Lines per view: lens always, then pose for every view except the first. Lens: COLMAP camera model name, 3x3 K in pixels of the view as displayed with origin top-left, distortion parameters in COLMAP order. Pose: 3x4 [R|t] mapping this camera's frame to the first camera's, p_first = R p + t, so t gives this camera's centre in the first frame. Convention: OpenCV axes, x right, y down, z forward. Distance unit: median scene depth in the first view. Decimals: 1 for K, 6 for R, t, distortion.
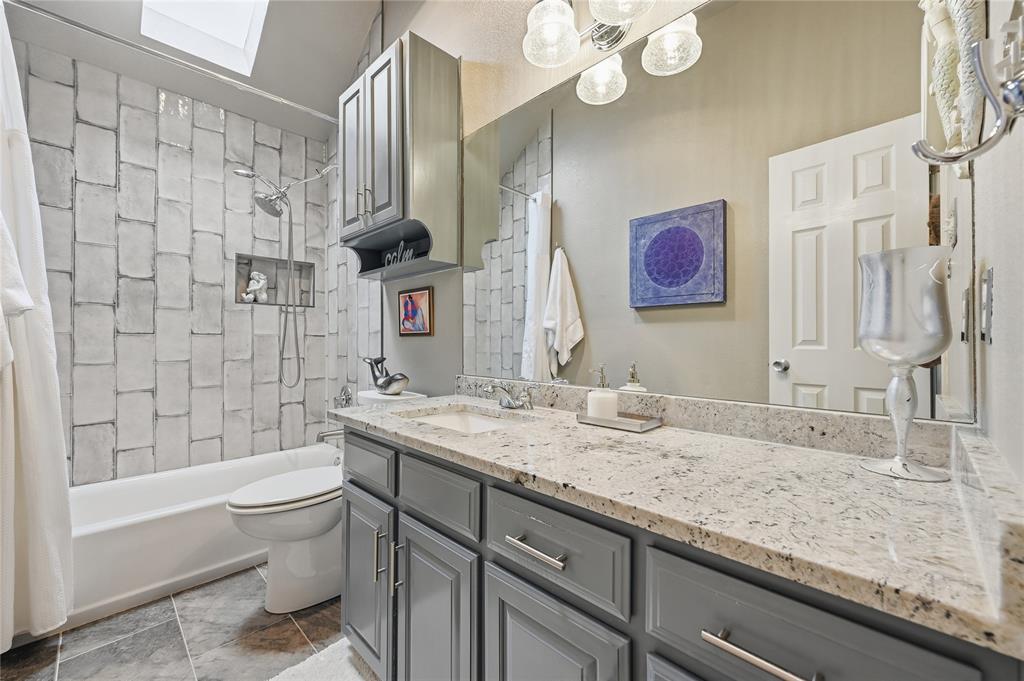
lens RADIAL K [[402.4, 0, 513.7], [0, 402.4, 339.5], [0, 0, 1]] dist [0.000982, -0.000392]
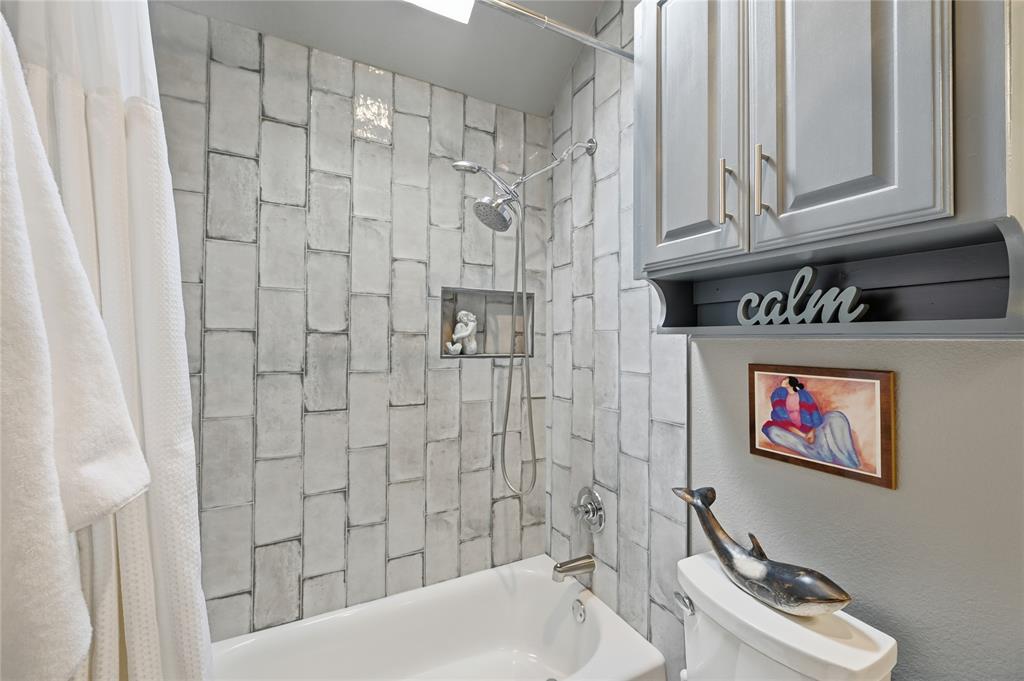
lens RADIAL K [[402.4, 0, 510.6], [0, 402.4, 336.3], [0, 0, 1]] dist [0.000982, -0.000392]
pose [[0.950886, 0.009774, -0.309386, -0.412197], [-0.009589, 0.999952, 0.002117, -0.150621], [0.309392, 0.000954, 0.950934, 0.426932]]
